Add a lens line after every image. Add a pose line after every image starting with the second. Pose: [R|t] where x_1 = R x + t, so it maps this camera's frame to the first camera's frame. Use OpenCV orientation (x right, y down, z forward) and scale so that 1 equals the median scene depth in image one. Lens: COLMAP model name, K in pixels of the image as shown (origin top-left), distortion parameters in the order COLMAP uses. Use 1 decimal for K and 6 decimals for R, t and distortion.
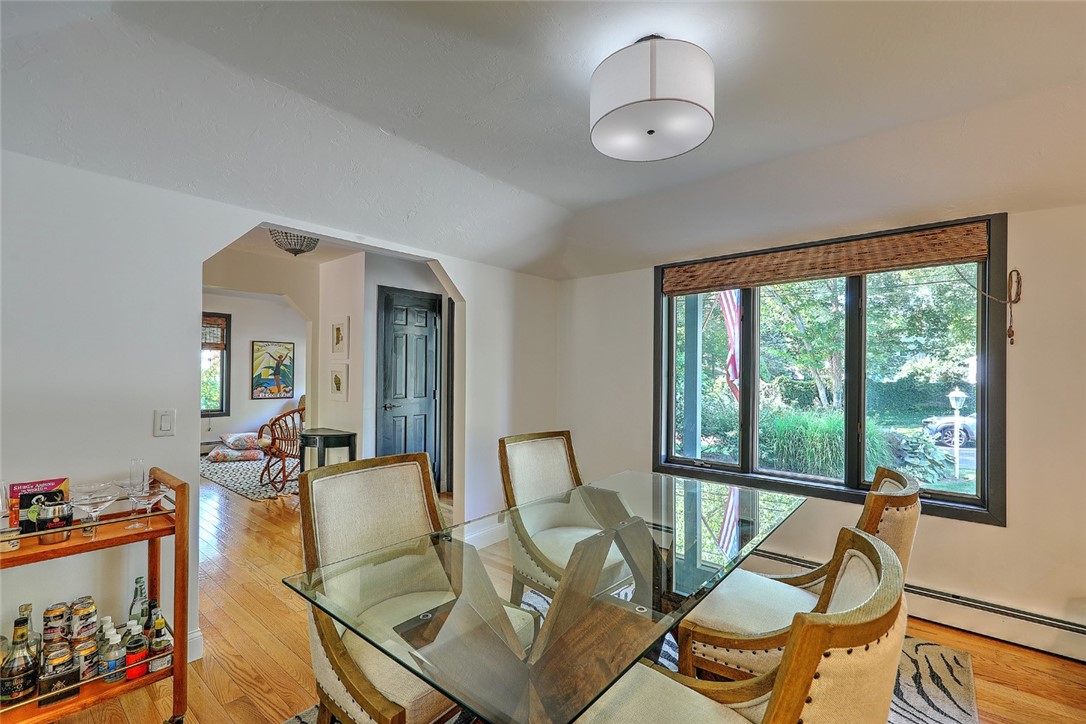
lens RADIAL K [[471.1, 0, 545.6], [0, 471.1, 368.1], [0, 0, 1]] dist [0.000986, 0.000224]
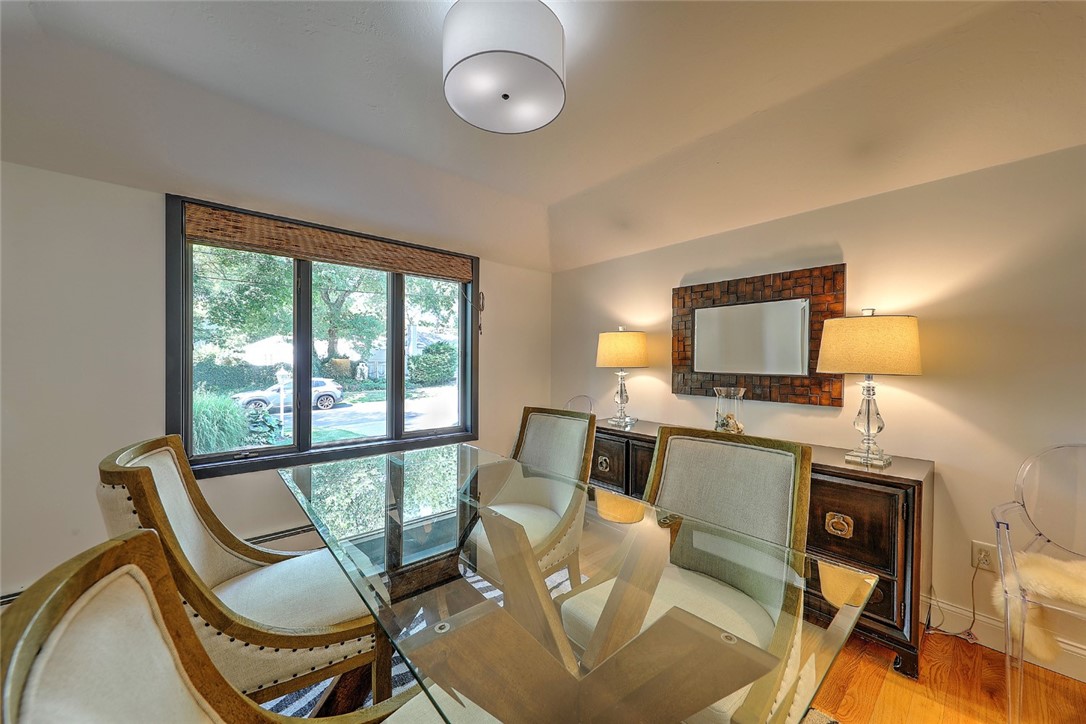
lens RADIAL K [[396.4, 0, 542.8], [0, 396.4, 366.4], [0, 0, 1]] dist [0.000967, 0.000073]
pose [[0.155695, -0.016786, 0.987663, -0.406428], [-0.012982, 0.999734, 0.019038, 0.035826], [-0.987720, -0.015786, 0.155435, 0.522817]]
